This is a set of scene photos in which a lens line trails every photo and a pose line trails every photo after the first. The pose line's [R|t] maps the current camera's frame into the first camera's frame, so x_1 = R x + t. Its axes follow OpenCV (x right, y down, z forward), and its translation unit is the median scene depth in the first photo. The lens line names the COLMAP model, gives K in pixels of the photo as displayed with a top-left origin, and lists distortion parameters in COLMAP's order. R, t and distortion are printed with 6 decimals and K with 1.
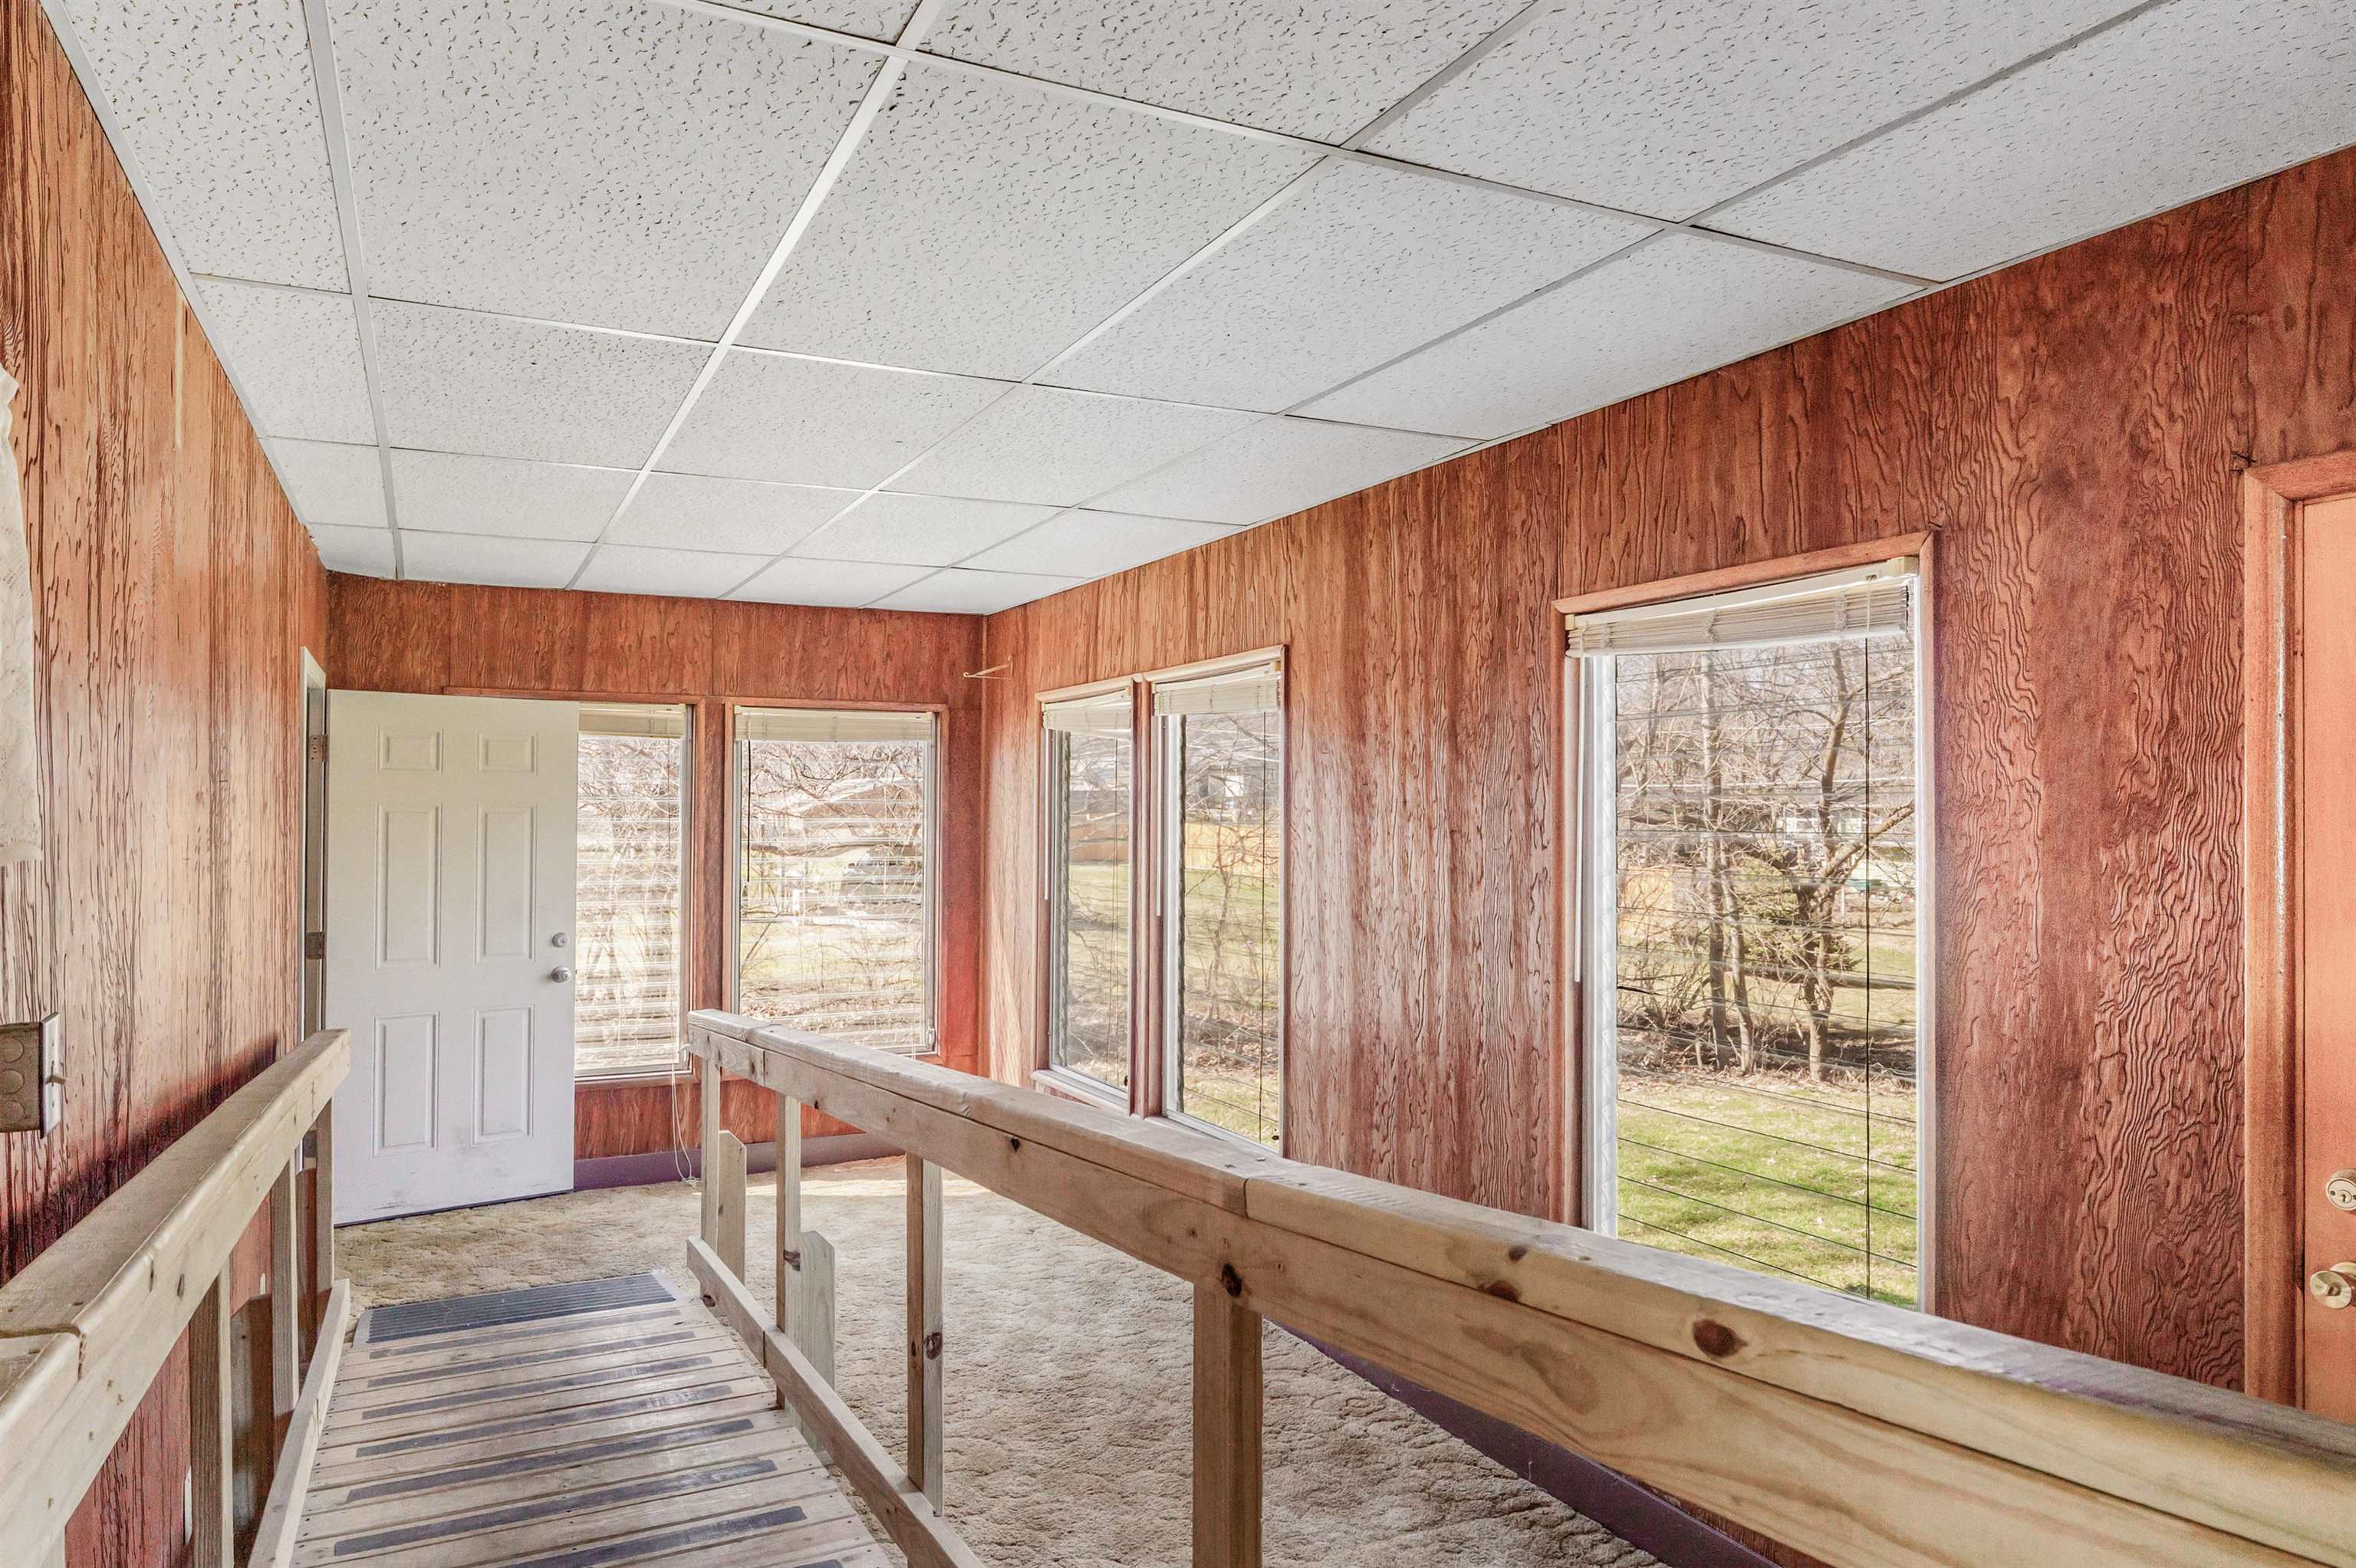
lens RADIAL K [[1494.3, 0, 1179.0], [0, 1494.3, 789.6], [0, 0, 1]] dist [0.004742, 0.000271]
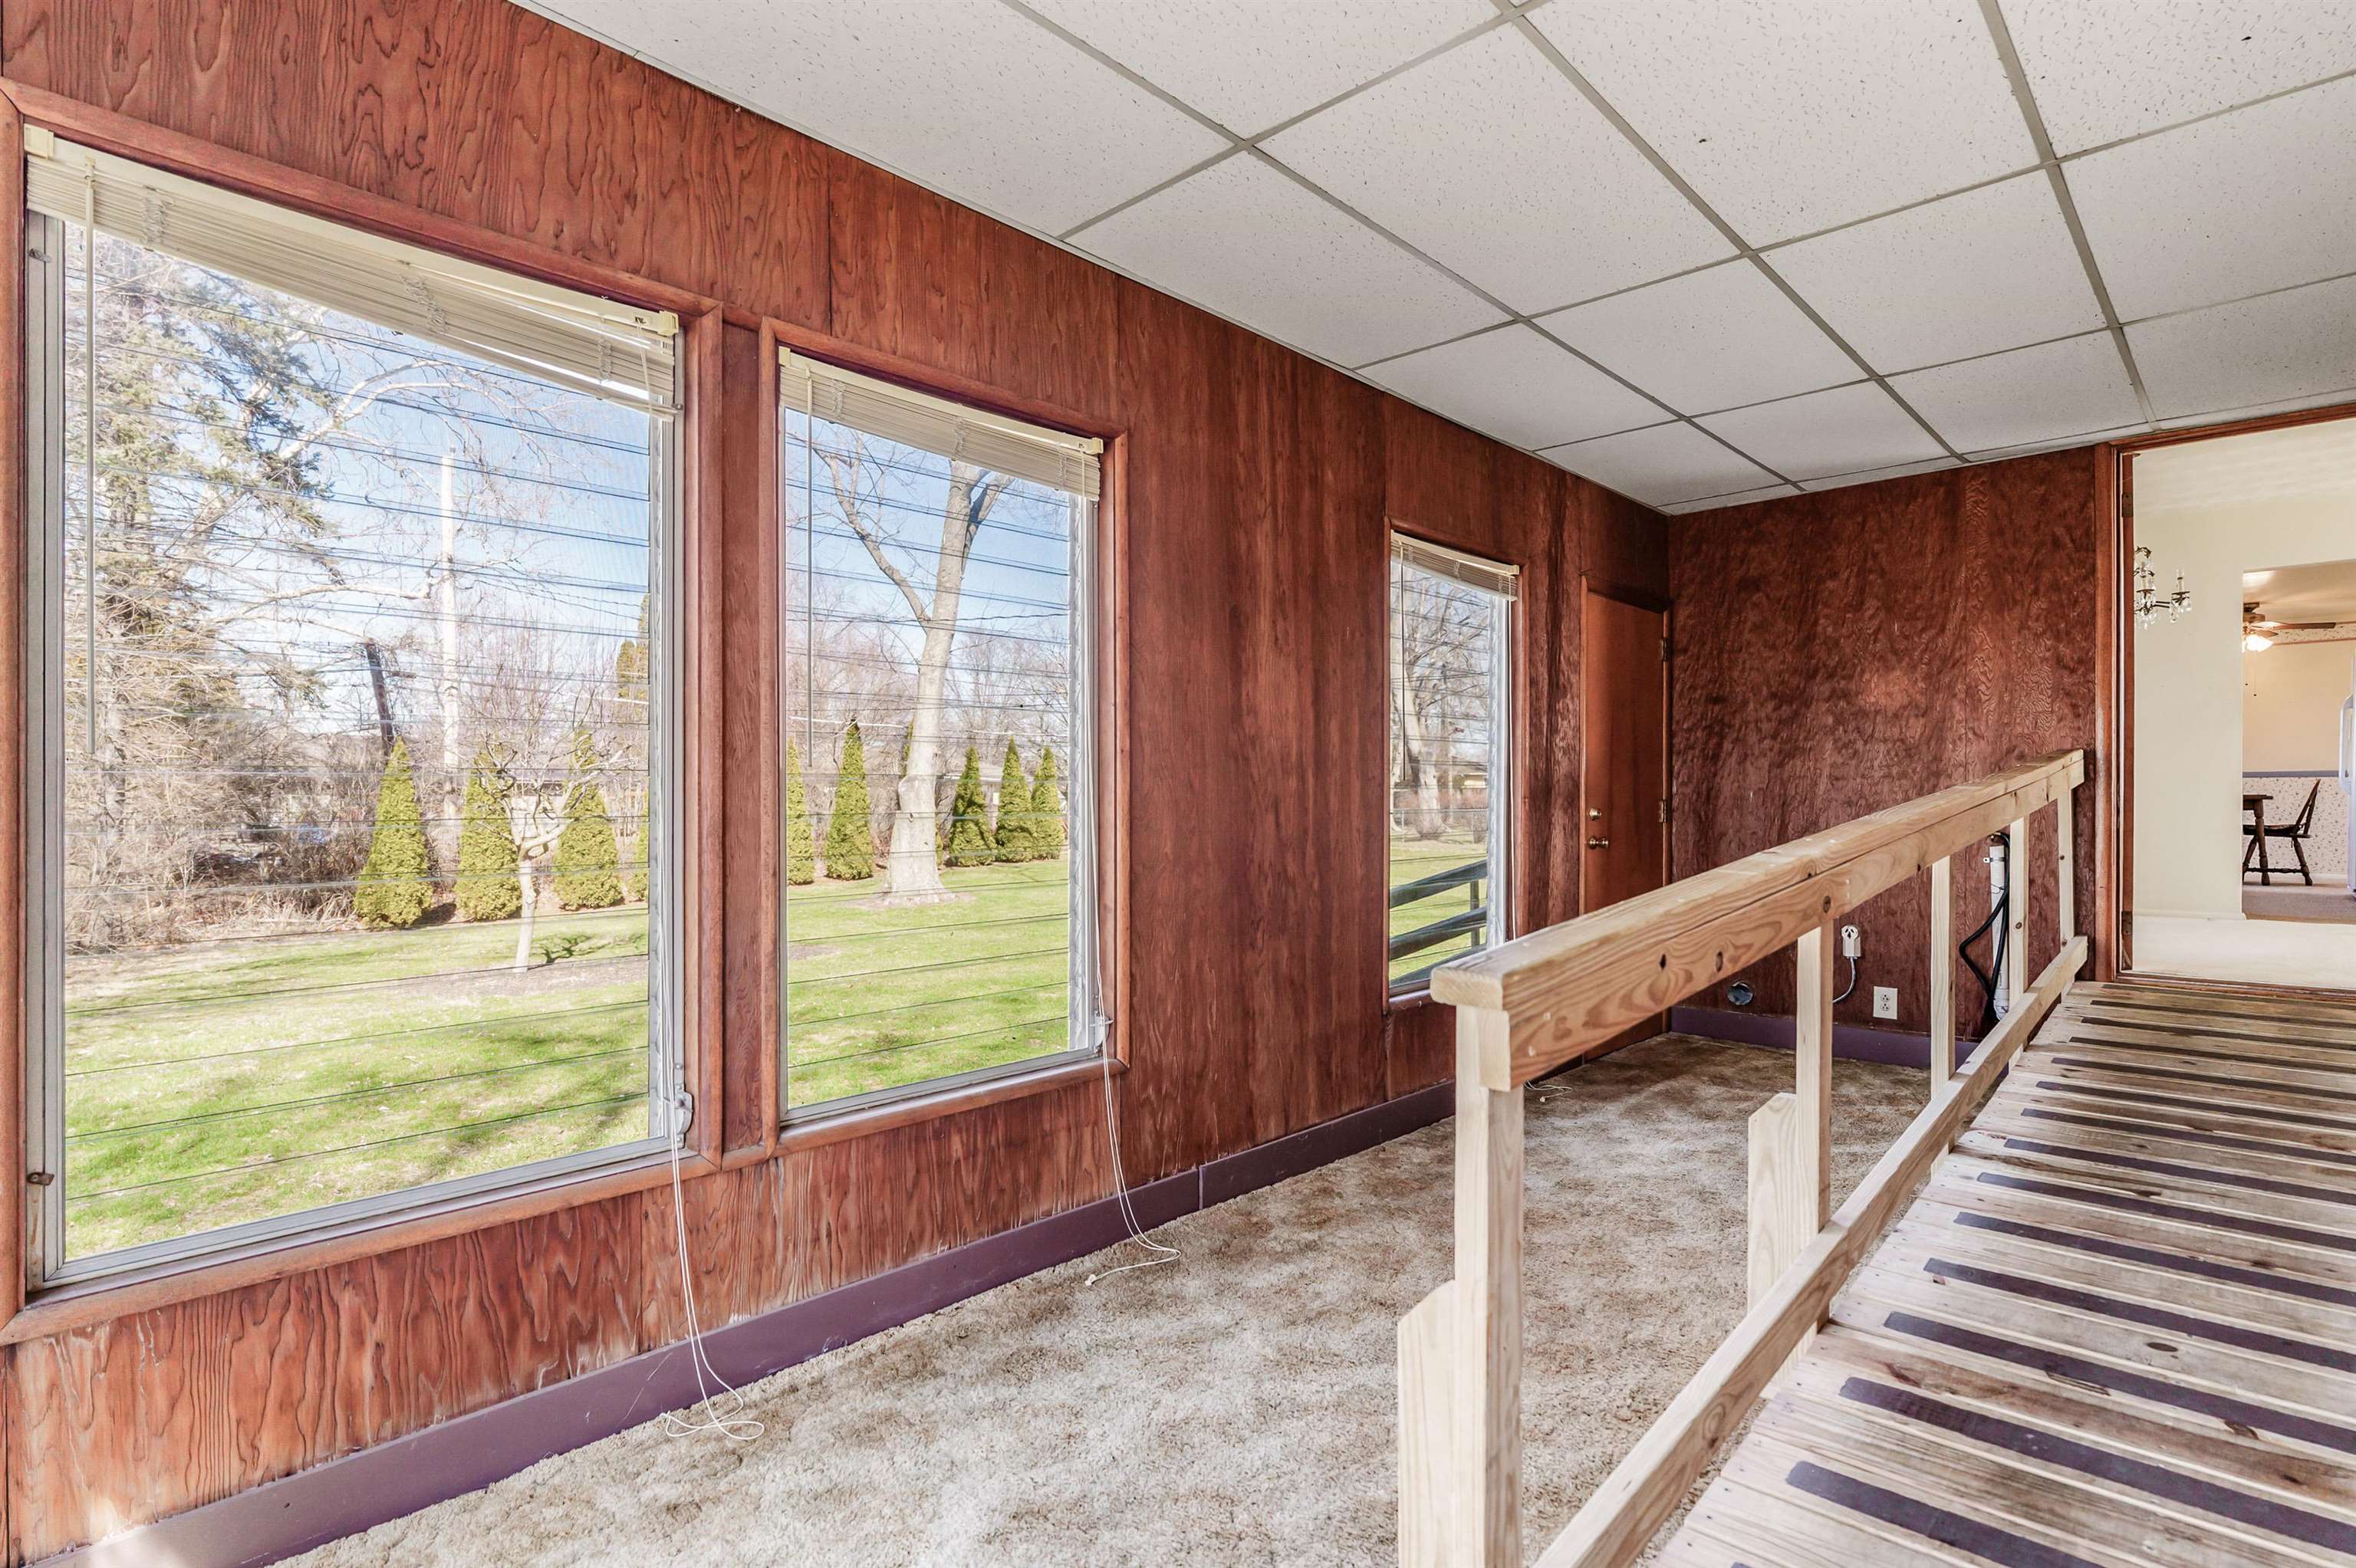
lens RADIAL K [[1205.9, 0, 1189.5], [0, 1205.9, 804.4], [0, 0, 1]] dist [0.000463, 0.000631]
pose [[-0.358946, -0.007634, 0.933327, -0.652377], [-0.010036, 0.999940, 0.004319, 0.126104], [-0.933304, -0.007817, -0.359001, 1.373168]]
